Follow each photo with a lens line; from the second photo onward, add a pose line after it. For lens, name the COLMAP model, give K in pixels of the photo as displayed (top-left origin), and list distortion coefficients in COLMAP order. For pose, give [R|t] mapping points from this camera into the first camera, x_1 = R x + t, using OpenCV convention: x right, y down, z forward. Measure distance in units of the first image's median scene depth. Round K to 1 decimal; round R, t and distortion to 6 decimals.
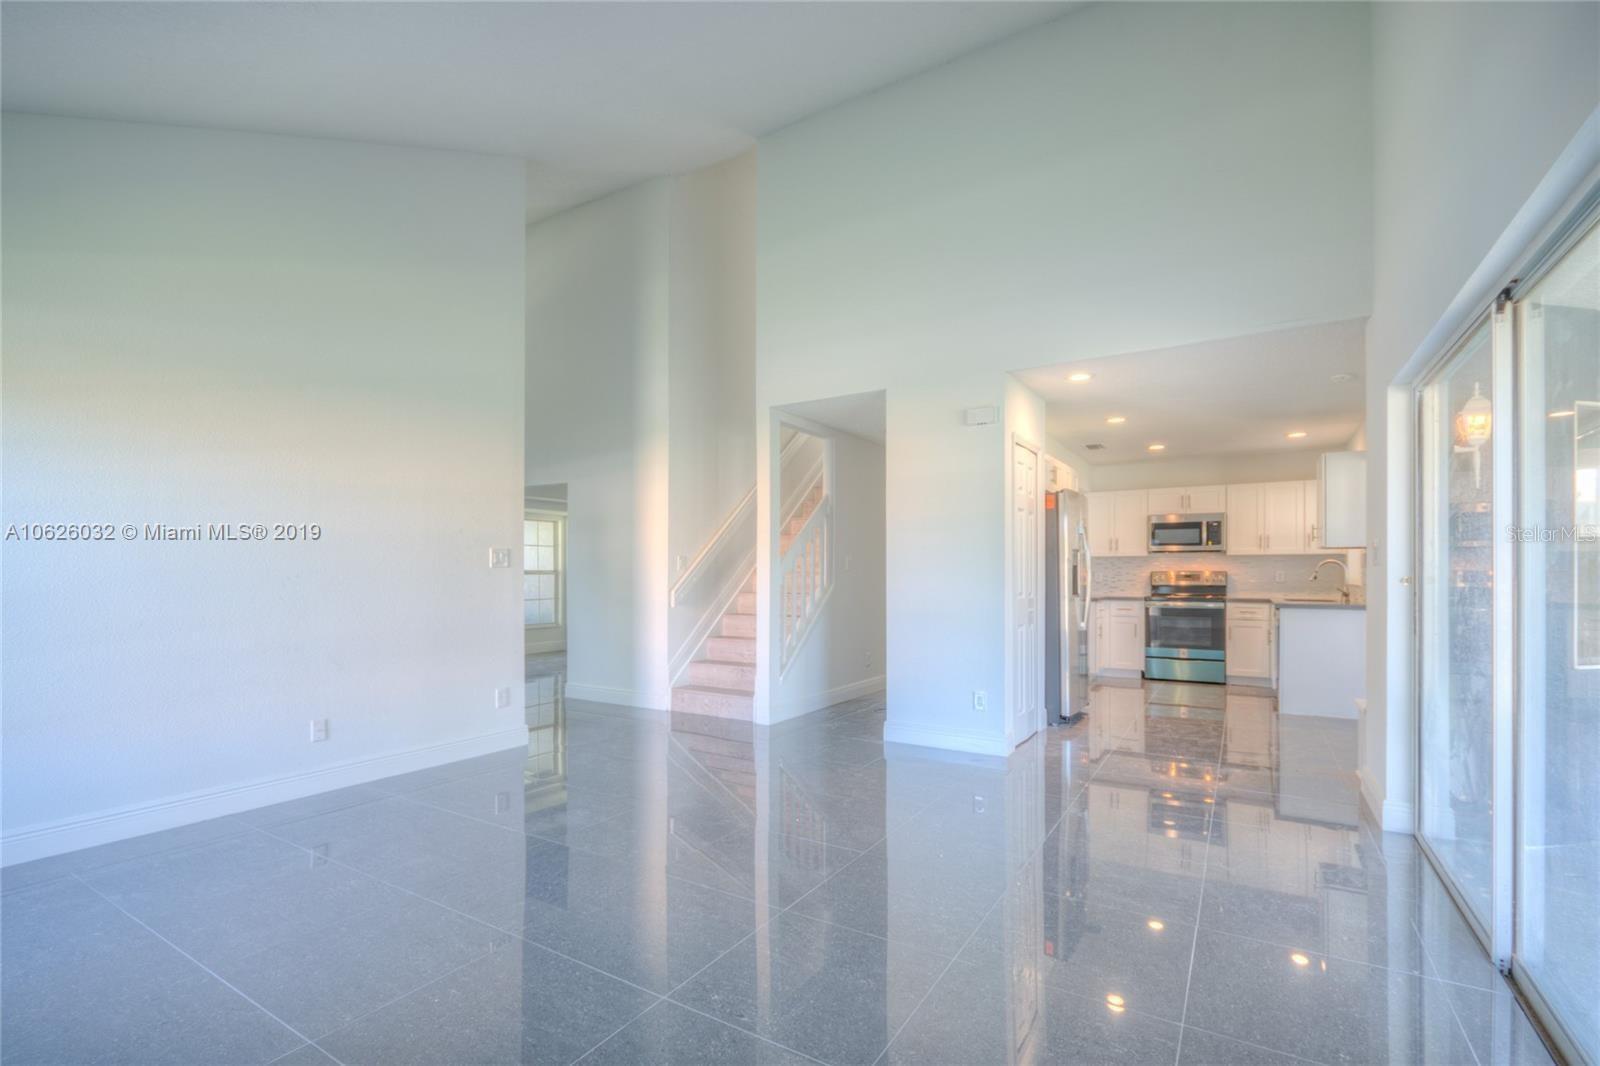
lens RADIAL K [[723.6, 0, 781.7], [0, 723.6, 576.8], [0, 0, 1]] dist [0.003813, -0.001320]
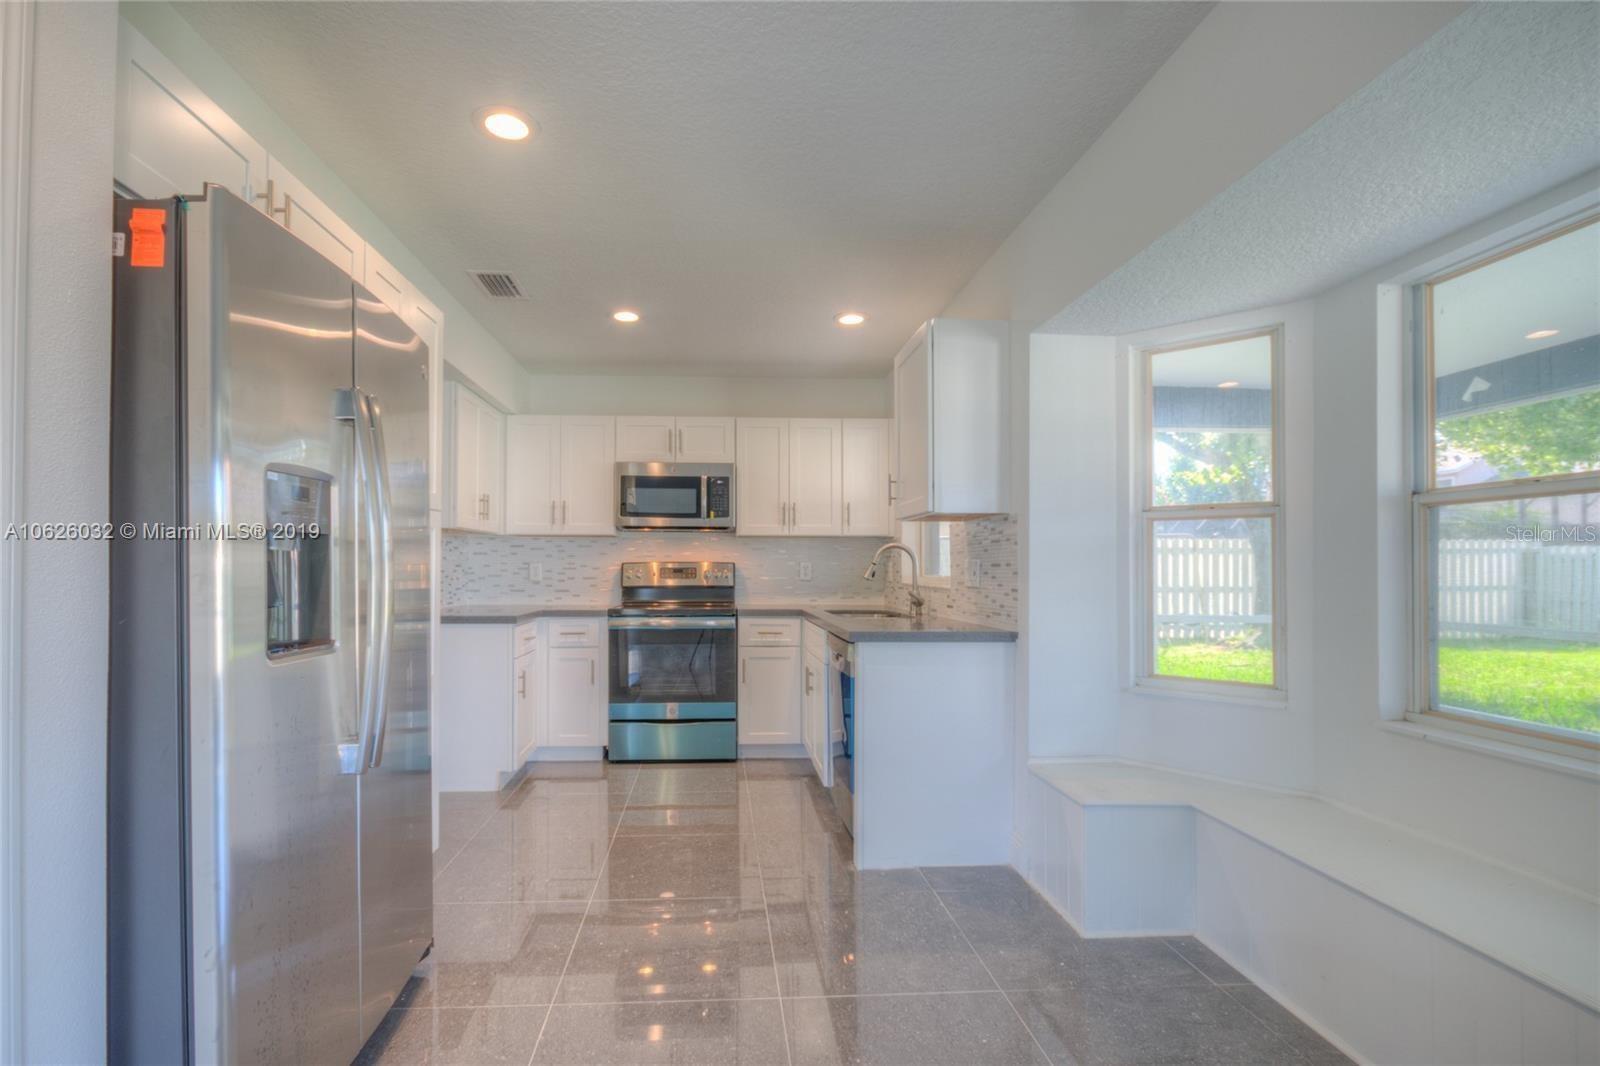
lens RADIAL K [[723.6, 0, 767.9], [0, 723.6, 564.3], [0, 0, 1]] dist [0.003813, -0.001320]
pose [[0.801890, 0.004463, 0.597454, 0.278673], [0.000423, 0.999968, -0.008038, -0.001463], [-0.597471, 0.006698, 0.801863, 0.505425]]
